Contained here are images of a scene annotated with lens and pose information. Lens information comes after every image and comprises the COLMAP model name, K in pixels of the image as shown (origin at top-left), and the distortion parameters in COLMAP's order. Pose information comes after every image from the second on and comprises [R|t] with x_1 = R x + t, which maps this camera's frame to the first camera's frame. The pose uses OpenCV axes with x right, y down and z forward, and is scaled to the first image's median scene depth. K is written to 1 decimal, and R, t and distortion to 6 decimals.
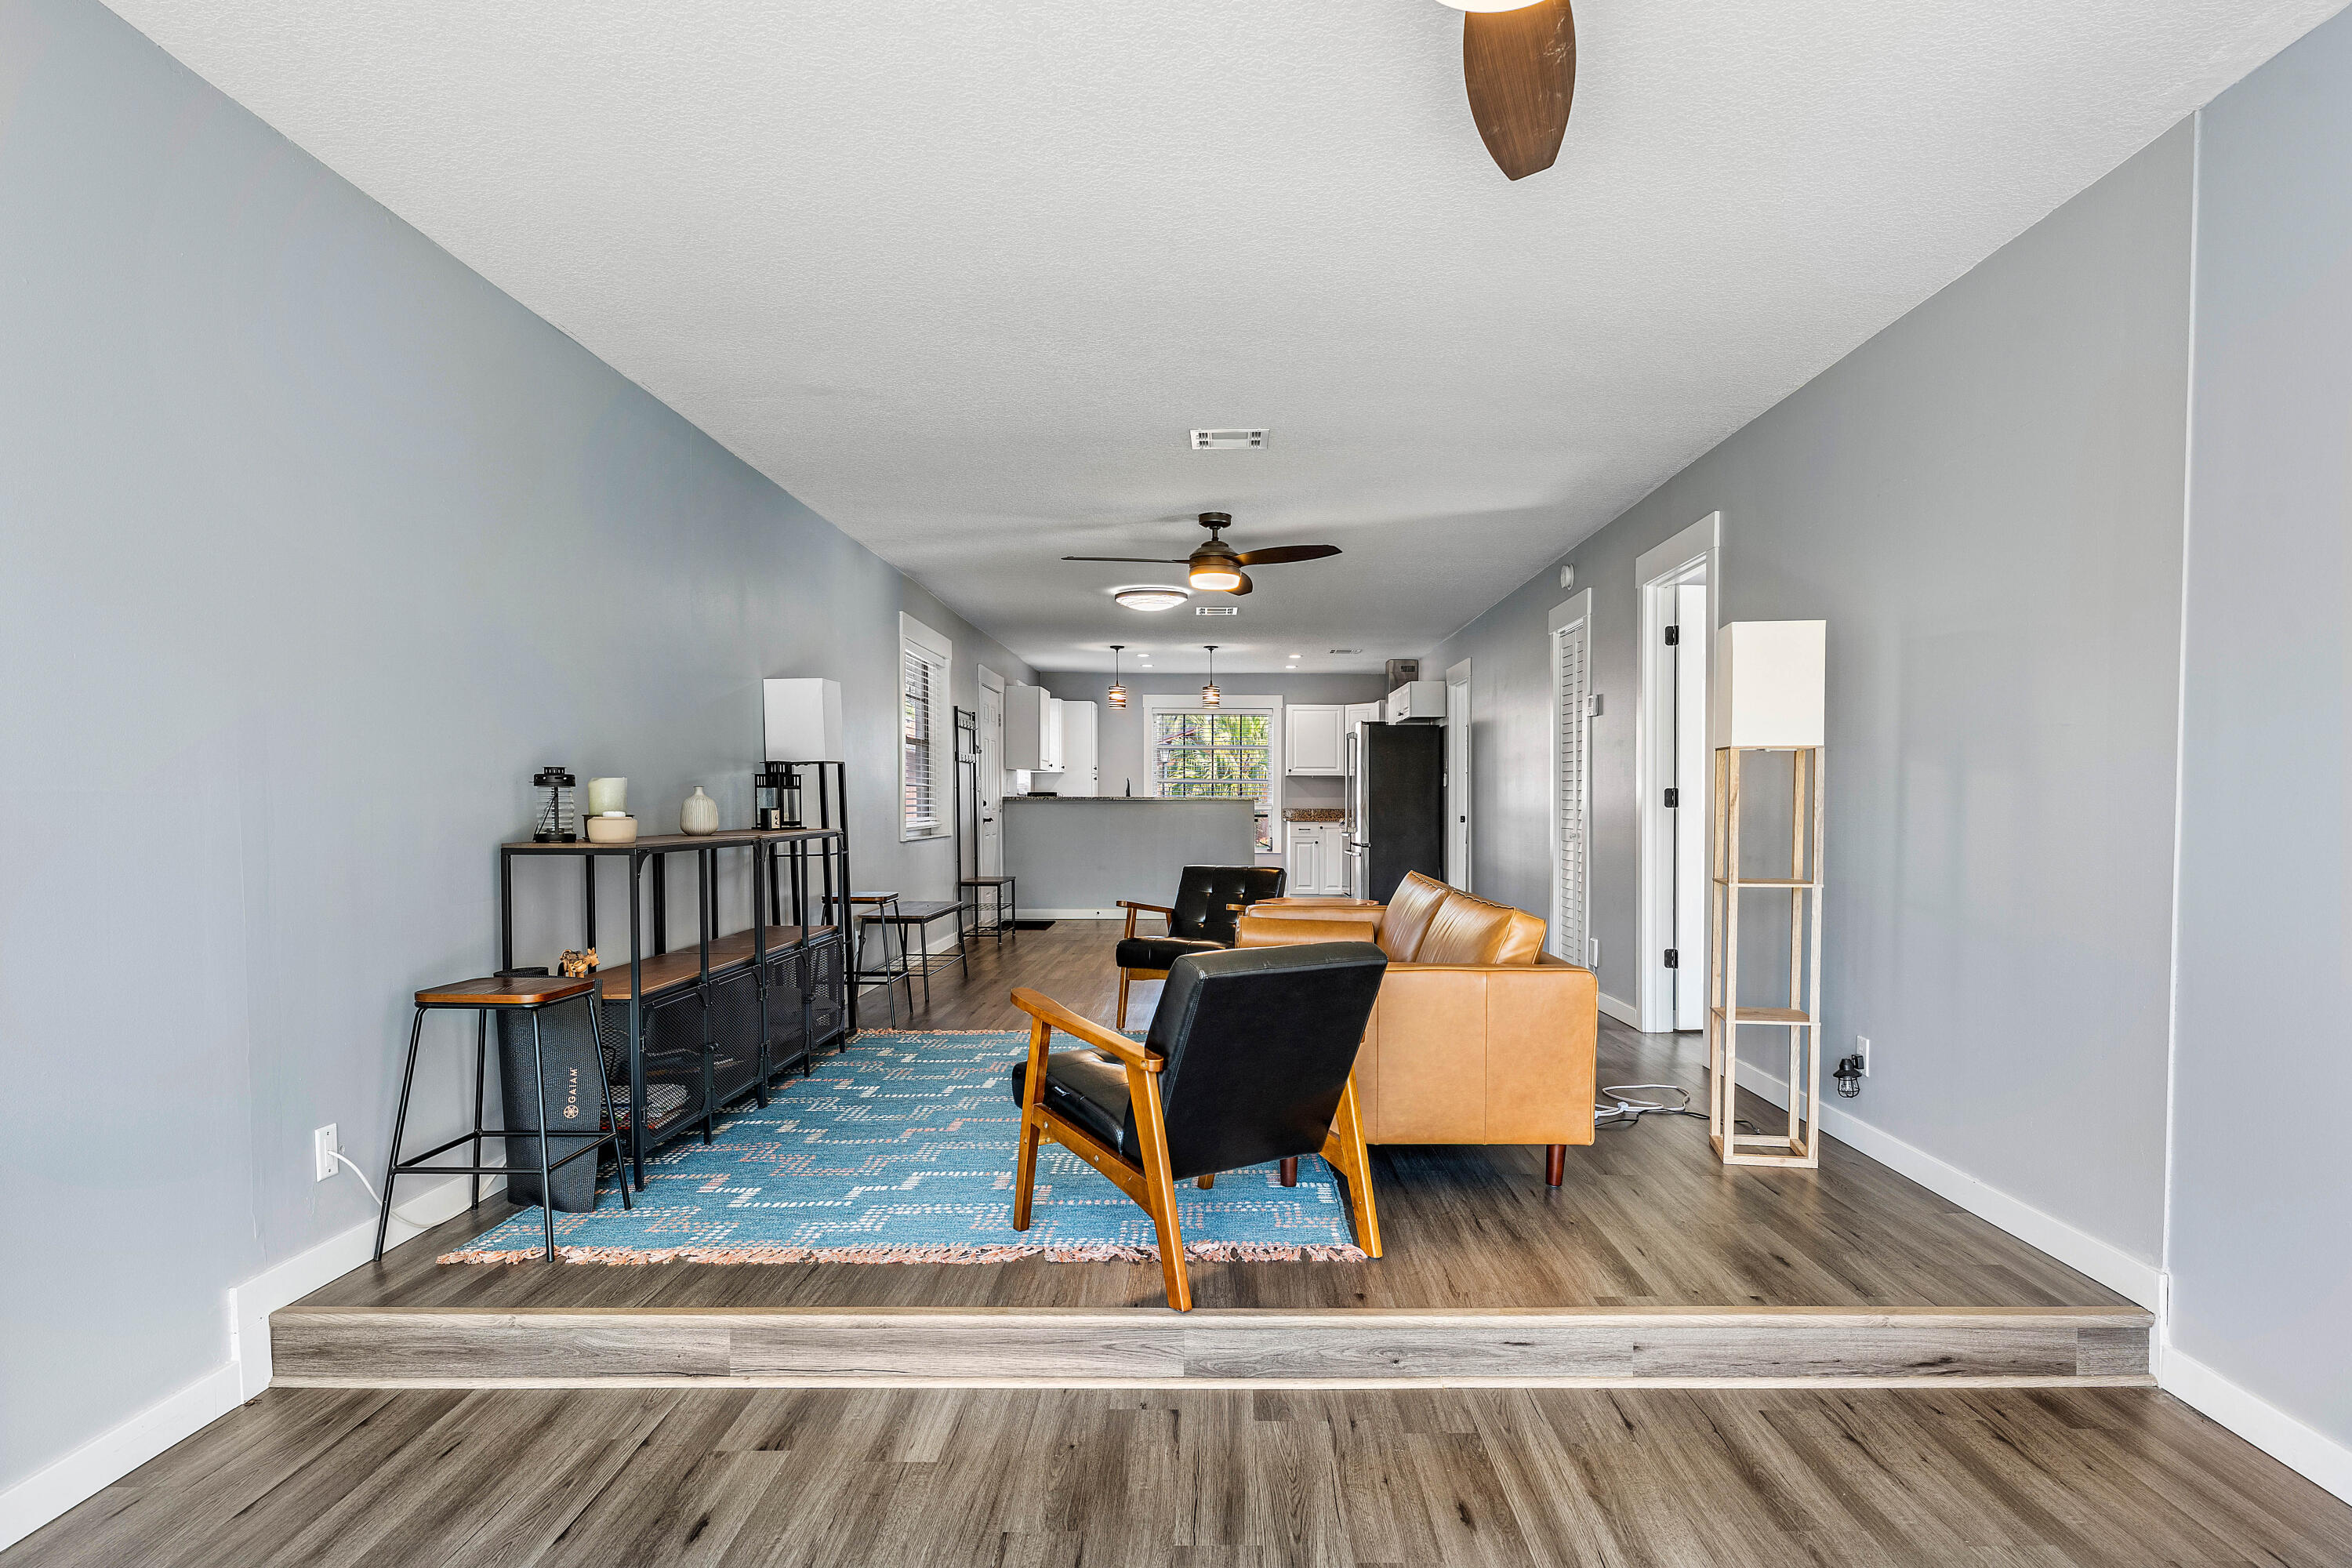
lens RADIAL K [[1333.4, 0, 1254.7], [0, 1333.4, 881.1], [0, 0, 1]] dist [0.000516, -0.000501]
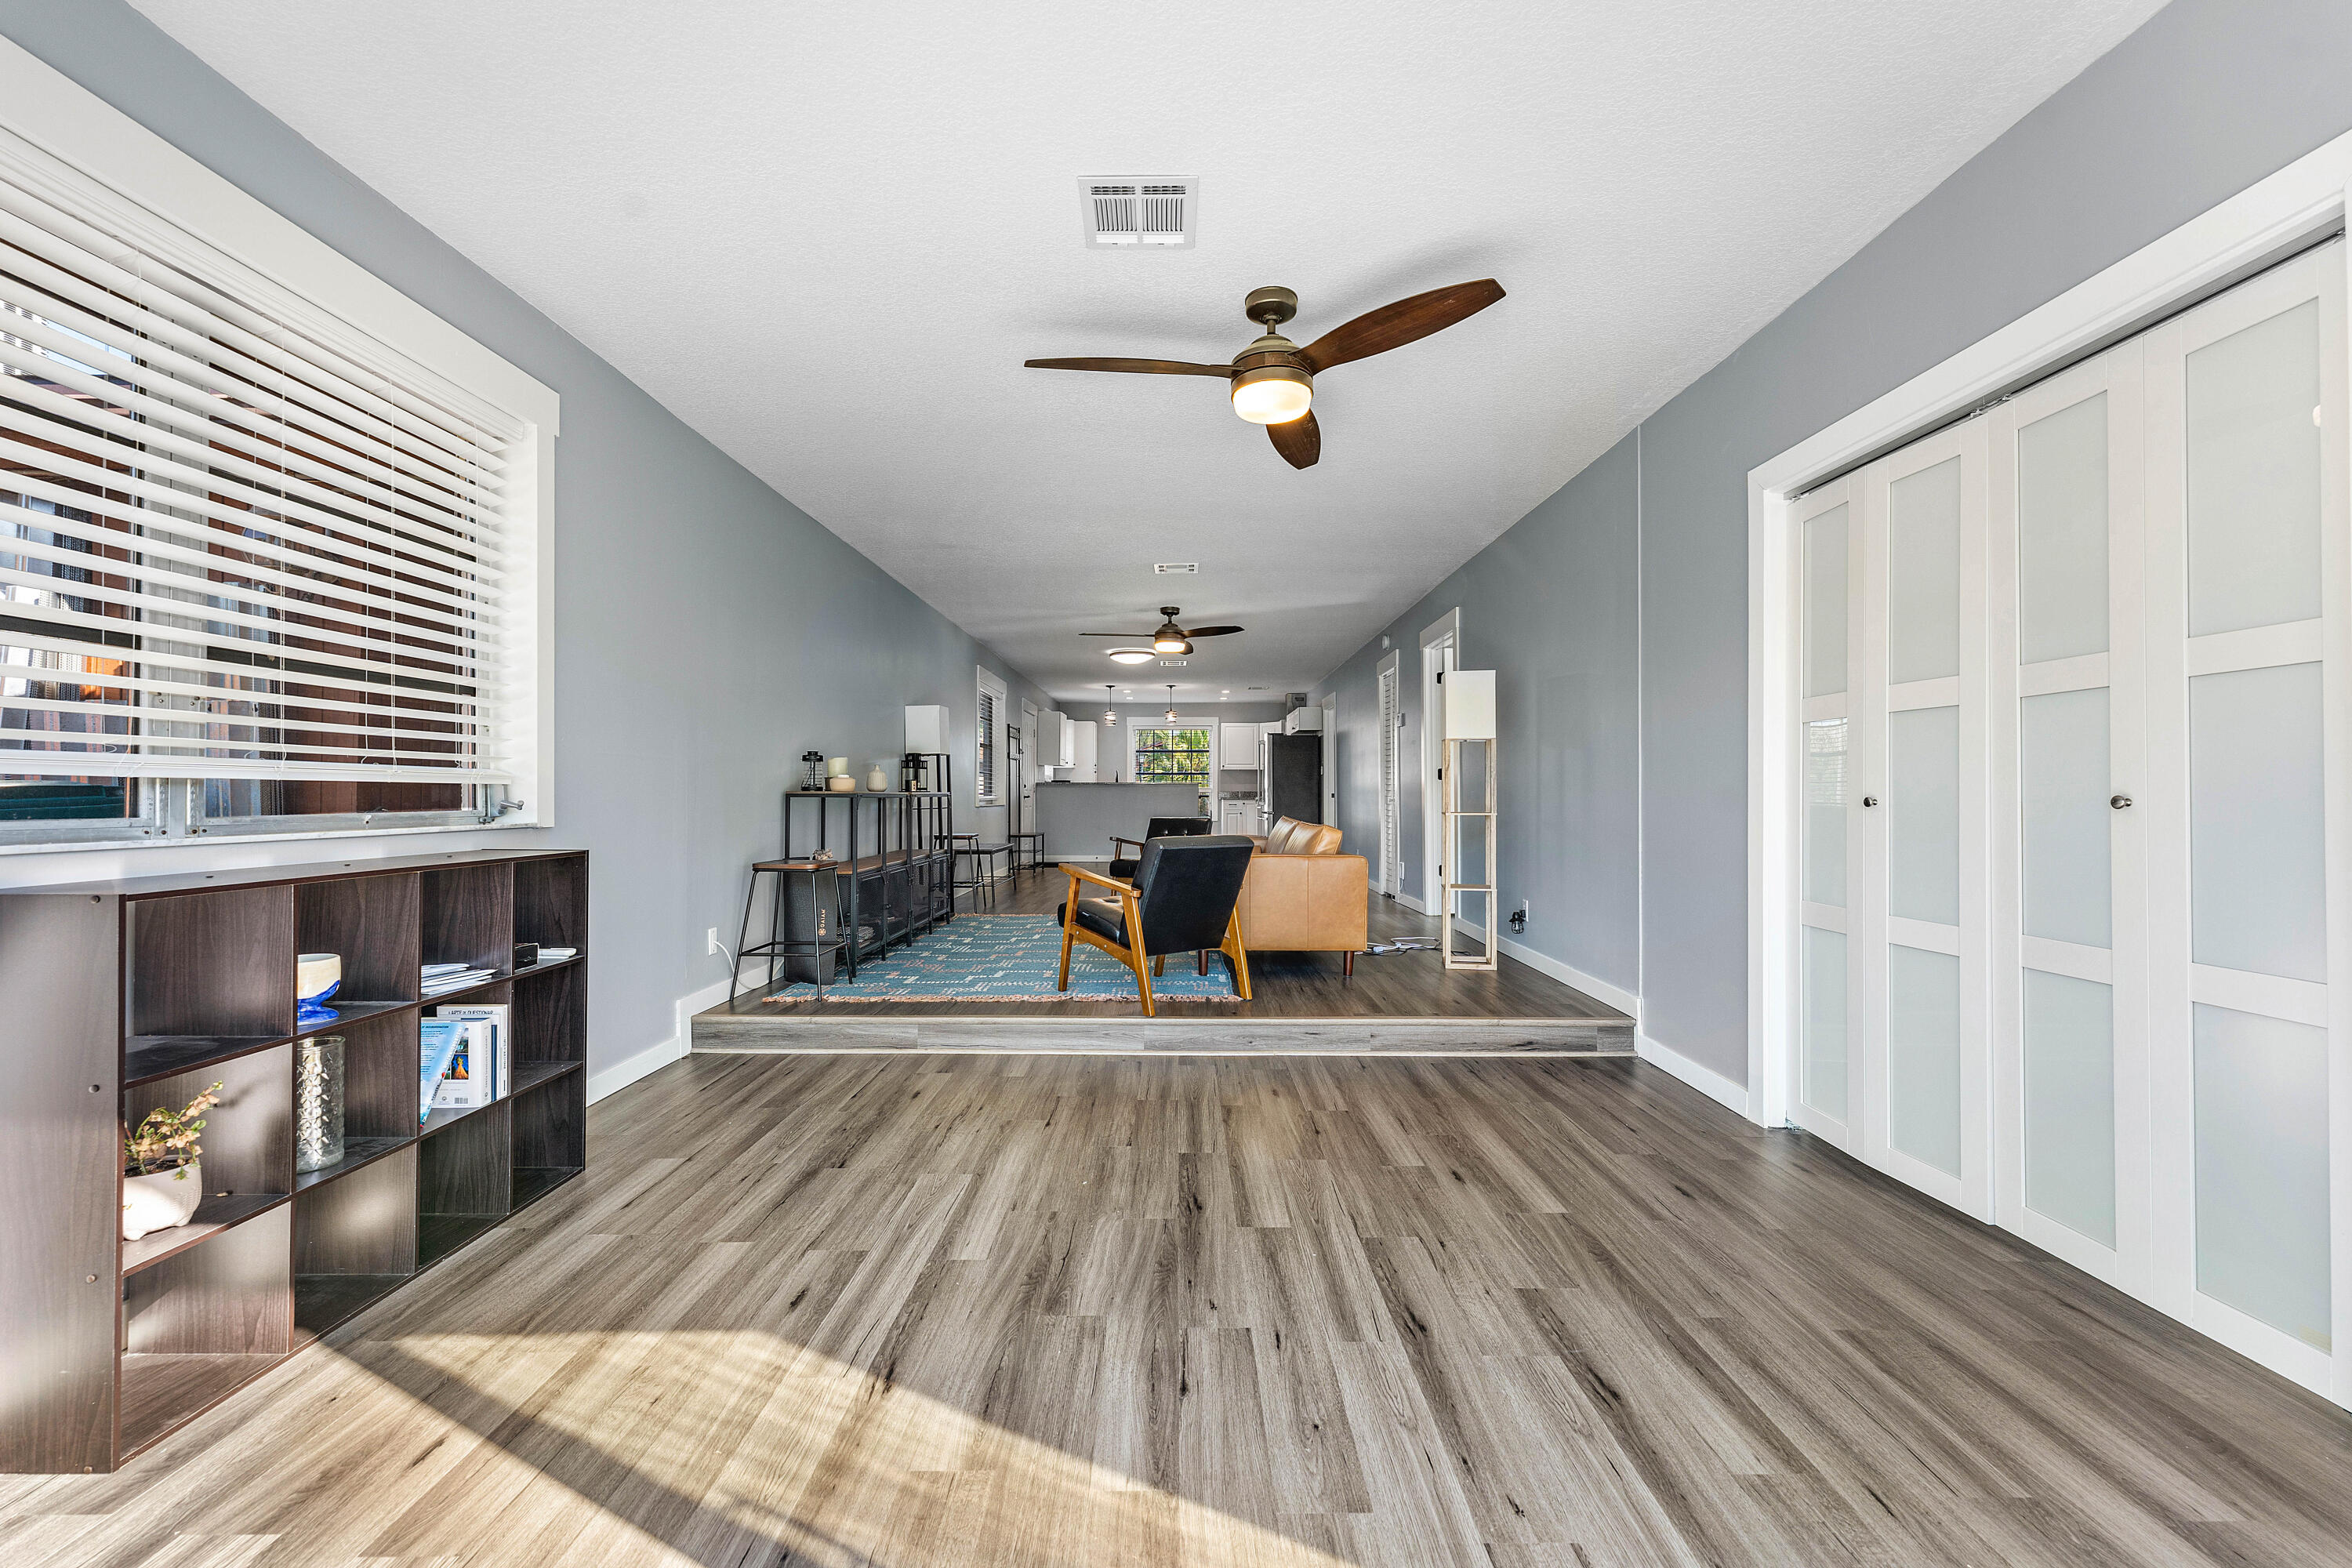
lens RADIAL K [[963.0, 0, 1169.3], [0, 963.0, 783.7], [0, 0, 1]] dist [0.001161, 0.000288]
pose [[0.999218, -0.000770, -0.039544, 0.032979], [-0.002105, 0.997359, -0.072595, 0.063994], [0.039495, 0.072621, 0.996577, -0.364731]]
